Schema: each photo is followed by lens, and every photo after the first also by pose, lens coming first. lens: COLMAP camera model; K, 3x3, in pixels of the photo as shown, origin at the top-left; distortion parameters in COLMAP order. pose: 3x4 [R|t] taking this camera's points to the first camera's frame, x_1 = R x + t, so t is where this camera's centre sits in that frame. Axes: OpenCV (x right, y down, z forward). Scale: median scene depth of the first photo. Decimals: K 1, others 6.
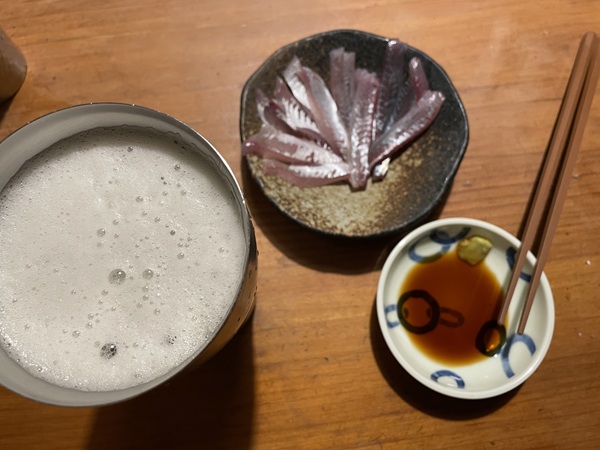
lens RADIAL K [[469.1, 0, 298.6], [0, 469.1, 216.2], [0, 0, 1]] dist [0.104026, -0.196170]
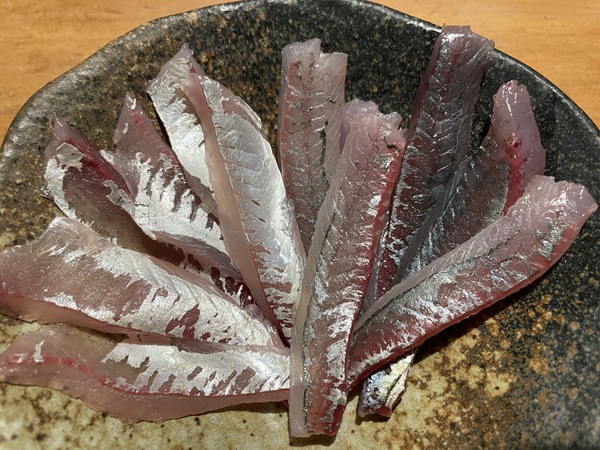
lens RADIAL K [[469.1, 0, 298.6], [0, 469.1, 216.2], [0, 0, 1]] dist [0.104026, -0.196170]
pose [[0.989590, 0.117719, -0.082785, 0.127488], [-0.125670, 0.987172, -0.098482, -0.178360], [0.070130, 0.107861, 0.991689, 0.643429]]
